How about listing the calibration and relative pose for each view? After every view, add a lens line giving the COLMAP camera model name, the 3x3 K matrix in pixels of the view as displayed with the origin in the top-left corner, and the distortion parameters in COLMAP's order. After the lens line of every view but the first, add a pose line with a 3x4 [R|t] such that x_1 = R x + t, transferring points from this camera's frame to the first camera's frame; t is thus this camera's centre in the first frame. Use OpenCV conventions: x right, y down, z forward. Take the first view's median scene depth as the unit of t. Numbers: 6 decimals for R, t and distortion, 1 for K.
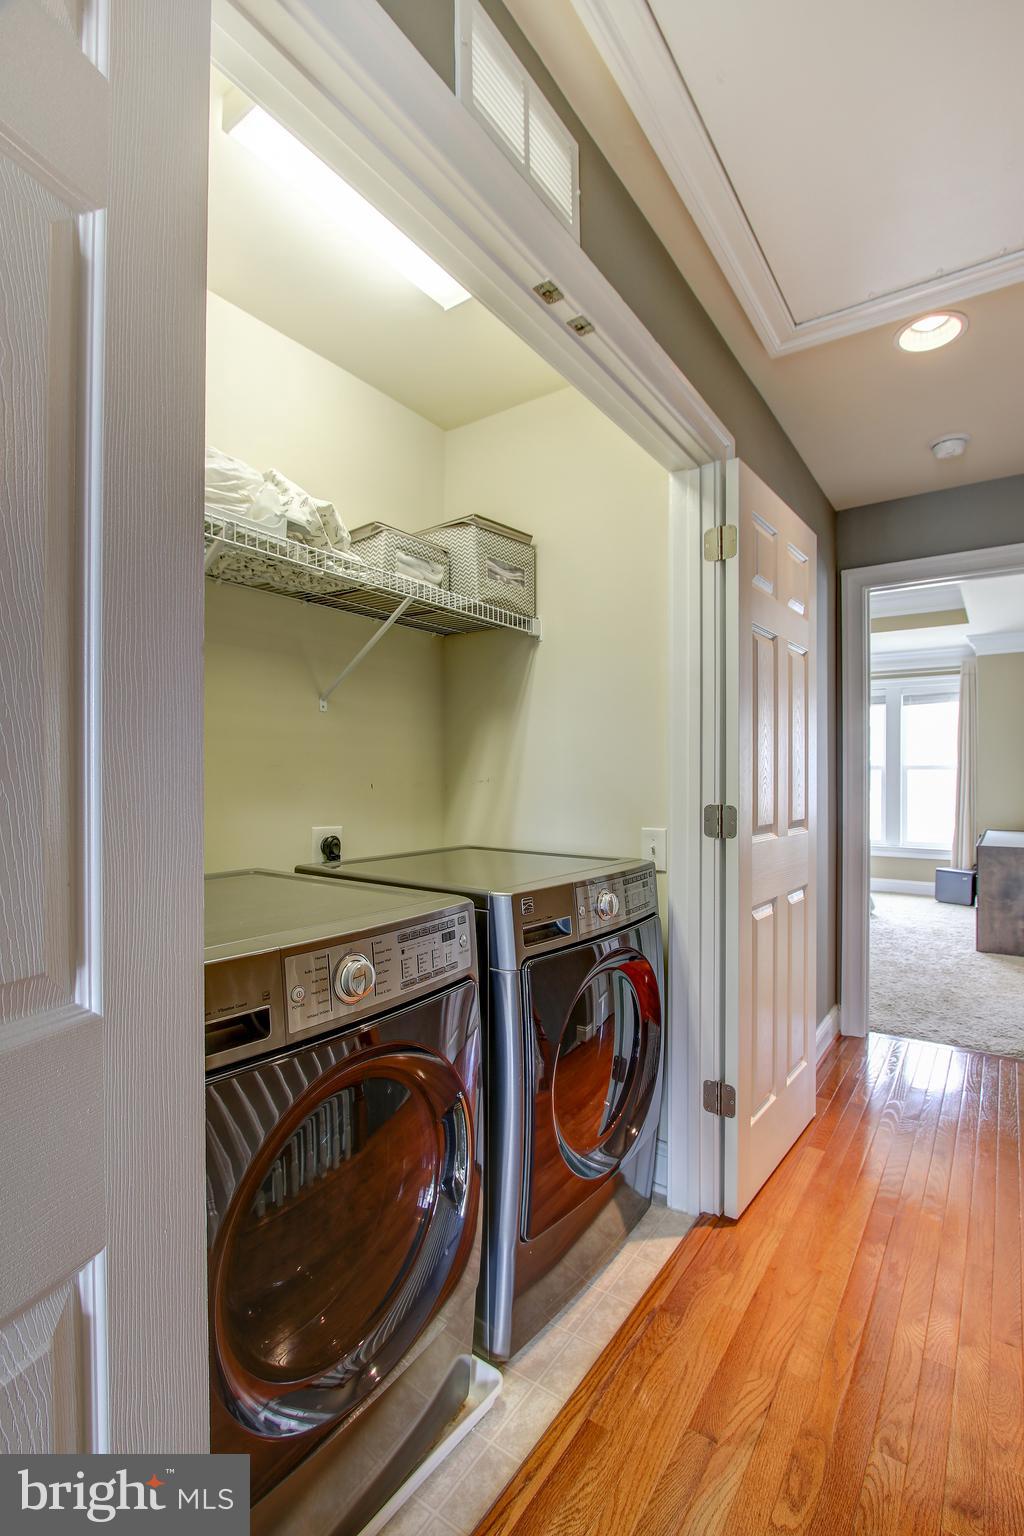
lens RADIAL K [[713.1, 0, 512.0], [0, 713.1, 768.0], [0, 0, 1]] dist [-0.014644, 0.000185]
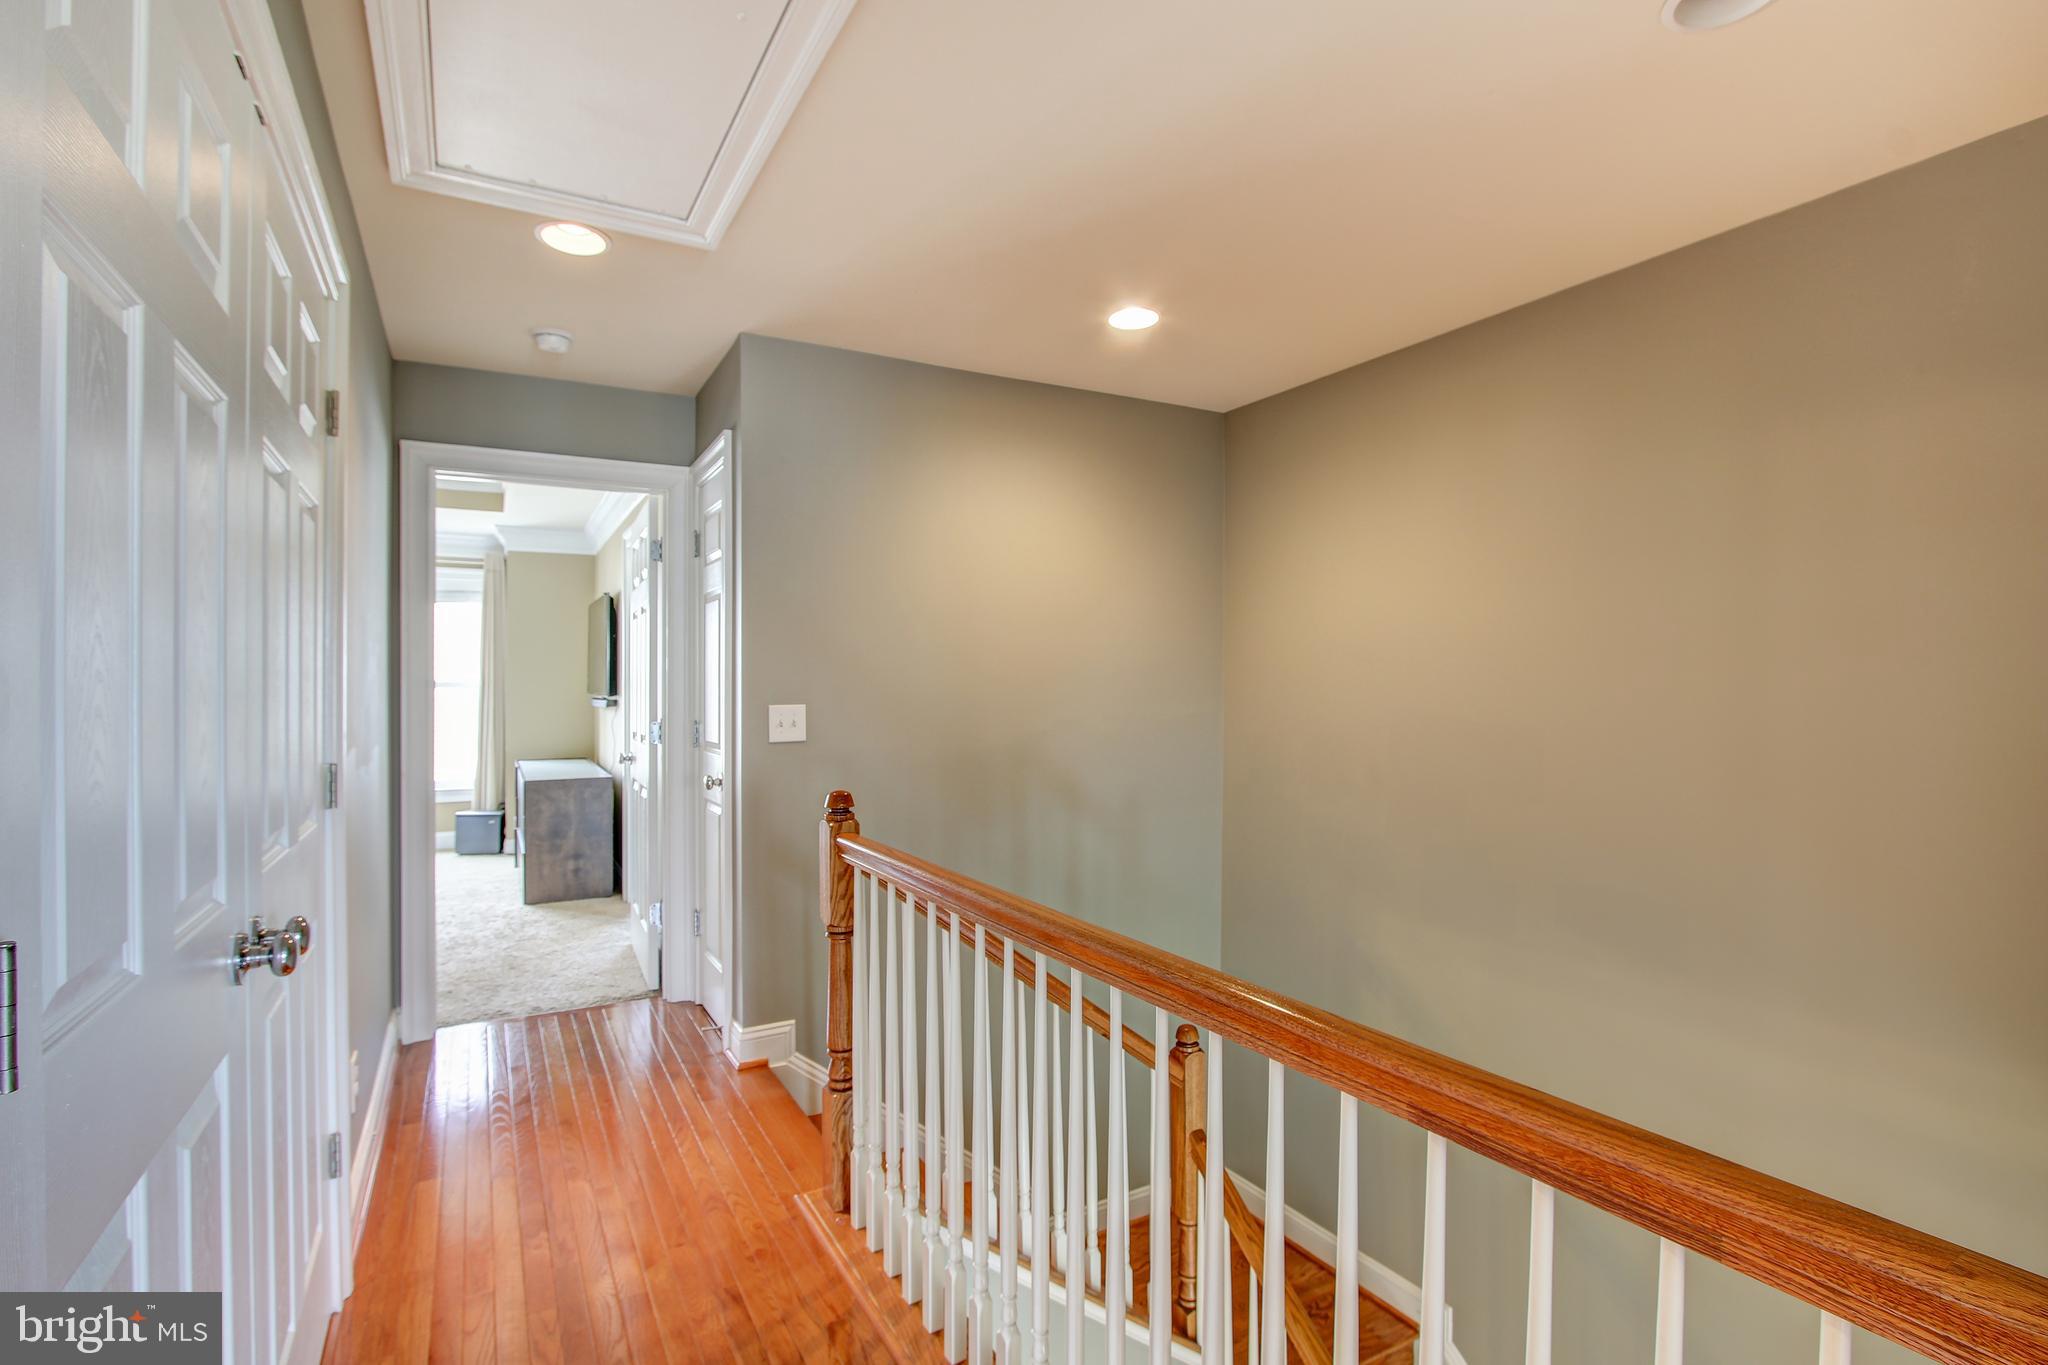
lens RADIAL K [[950.8, 0, 1030.4], [0, 950.8, 692.3], [0, 0, 1]] dist [-0.014644, 0.000185]
pose [[0.422011, -0.008742, 0.906548, -0.126918], [-0.008862, 0.999866, 0.013767, -0.019906], [-0.906547, -0.013843, 0.421877, -0.032962]]
